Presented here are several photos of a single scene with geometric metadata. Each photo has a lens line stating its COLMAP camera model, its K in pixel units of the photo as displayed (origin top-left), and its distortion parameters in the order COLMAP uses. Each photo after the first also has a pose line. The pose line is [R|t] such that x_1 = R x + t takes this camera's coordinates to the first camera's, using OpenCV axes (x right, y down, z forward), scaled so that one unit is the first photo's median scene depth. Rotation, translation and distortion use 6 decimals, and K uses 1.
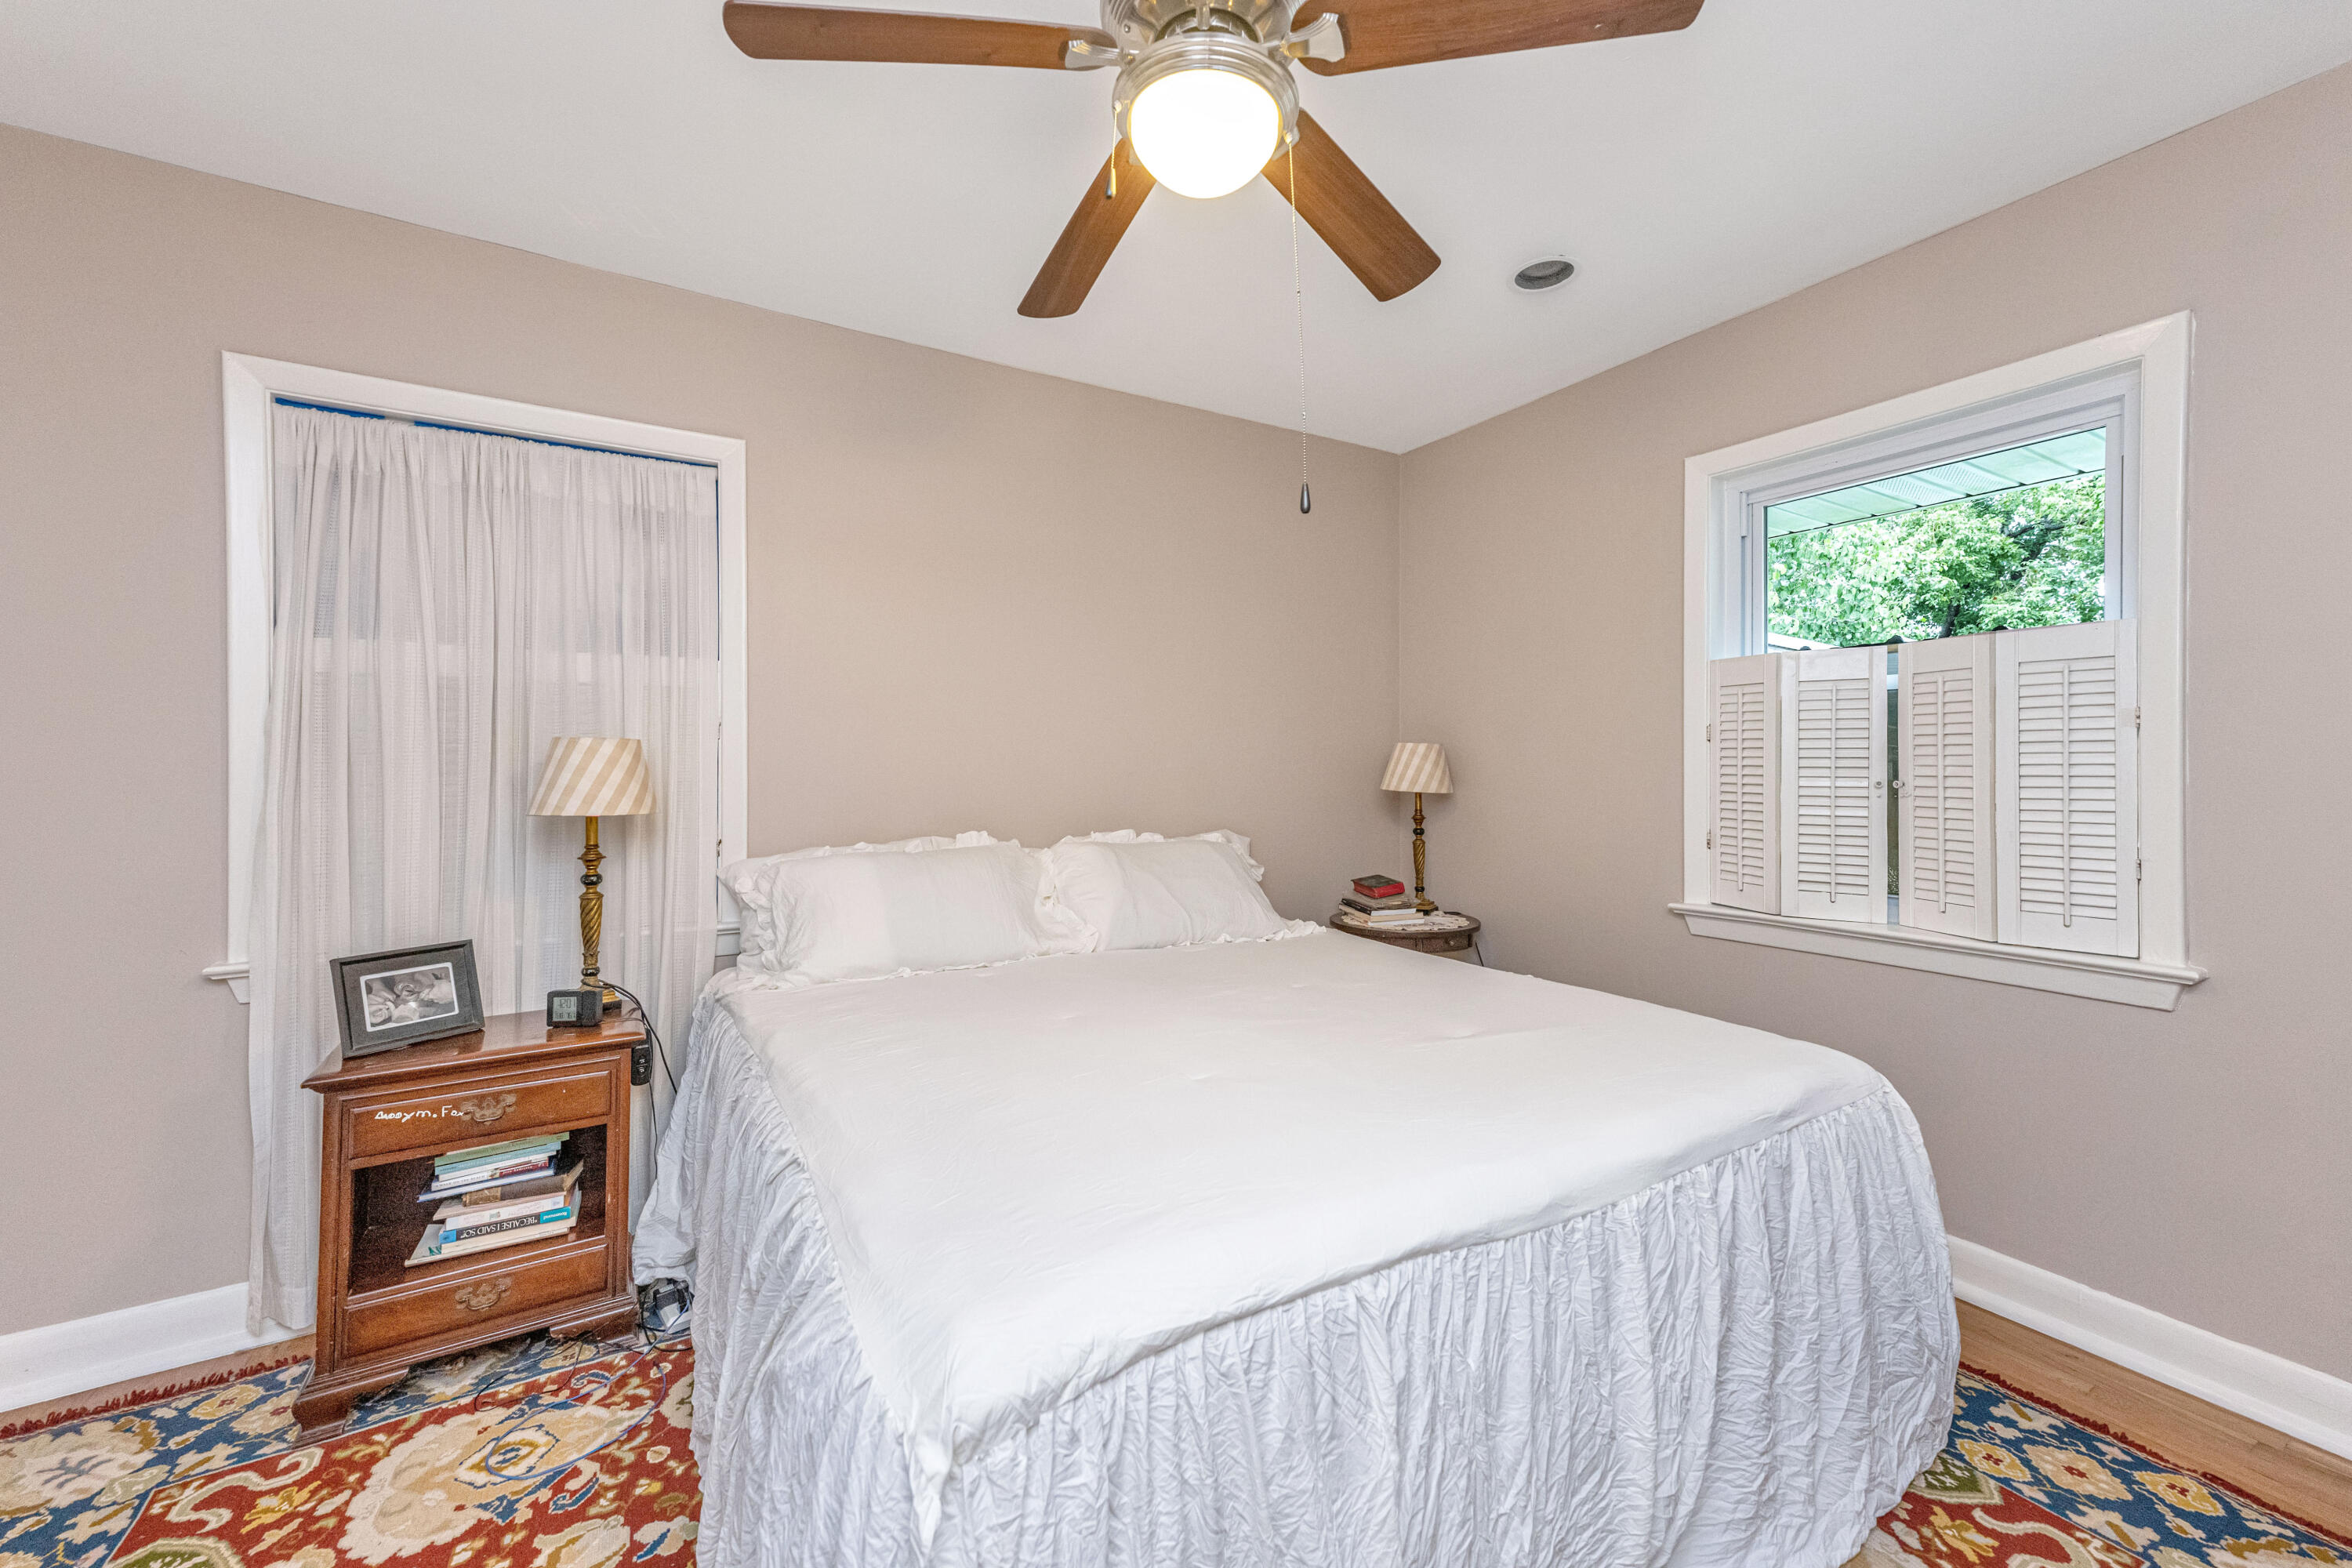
lens RADIAL K [[936.0, 0, 1188.2], [0, 936.0, 785.8], [0, 0, 1]] dist [0.002106, 0.007420]
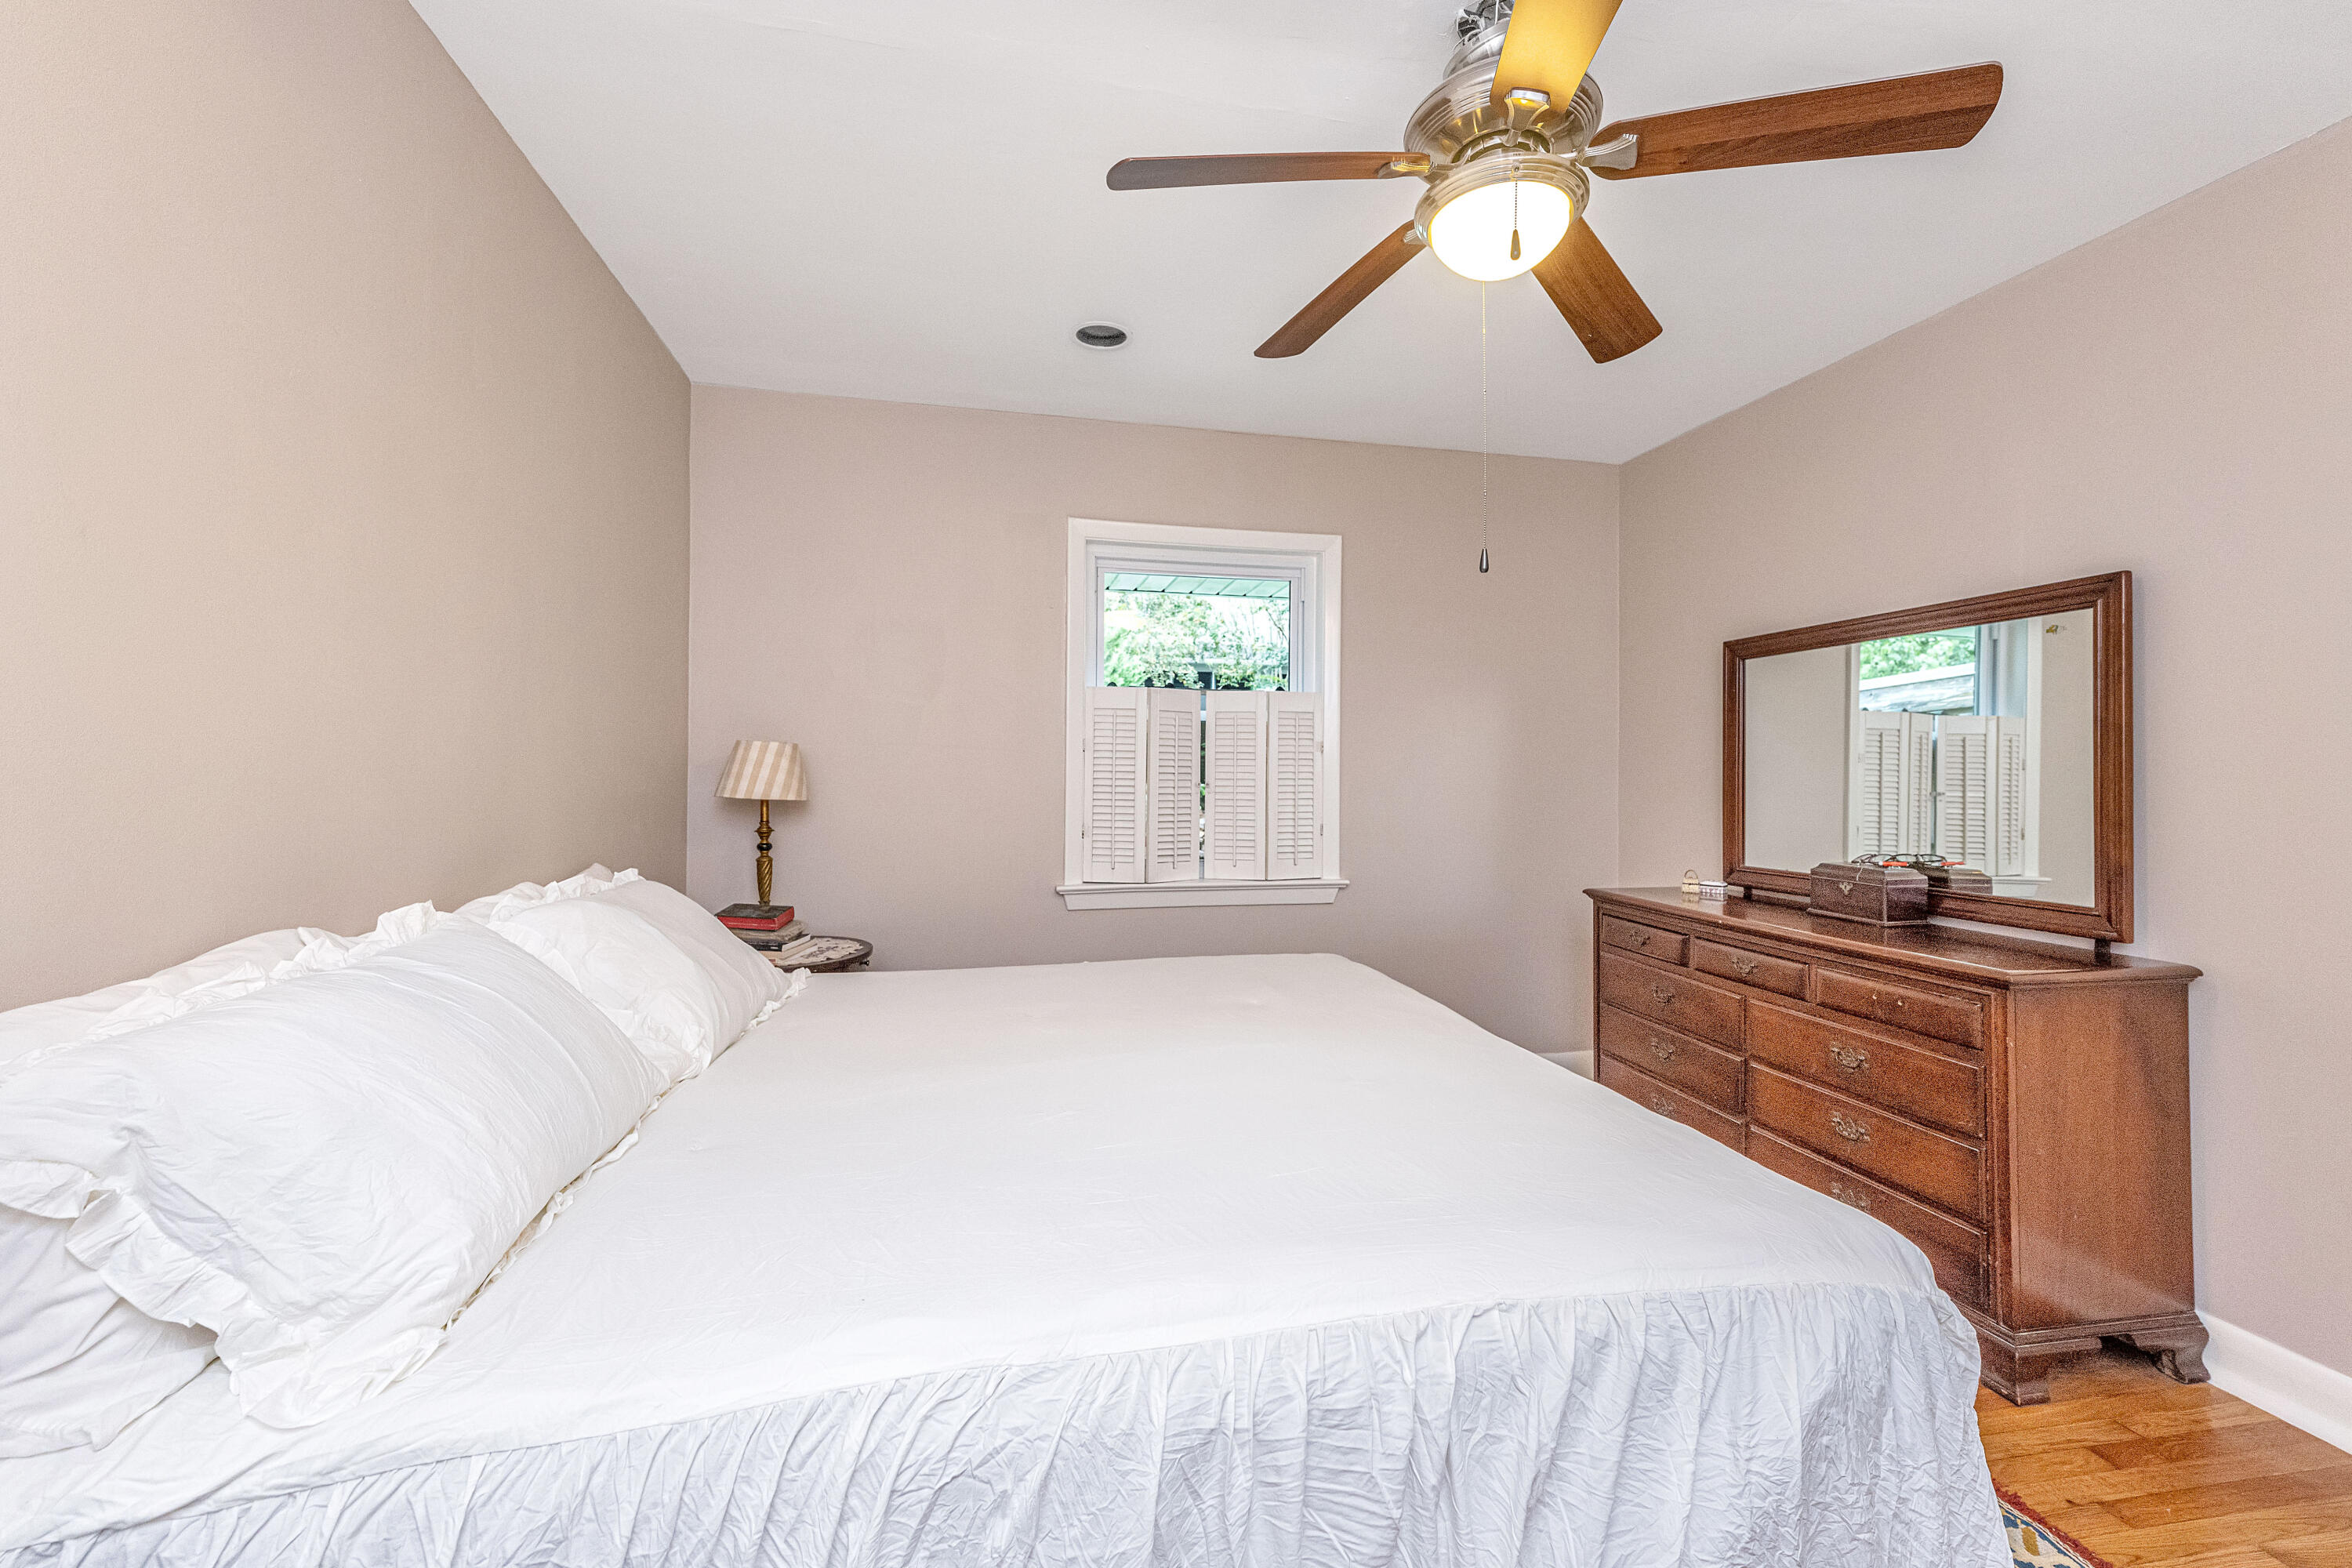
lens RADIAL K [[936.0, 0, 1188.2], [0, 936.0, 785.8], [0, 0, 1]] dist [0.002106, 0.007420]
pose [[0.311117, -0.012662, 0.950287, -0.579798], [0.012075, 0.999883, 0.009369, -0.011761], [-0.950295, 0.008560, 0.311234, 0.485380]]
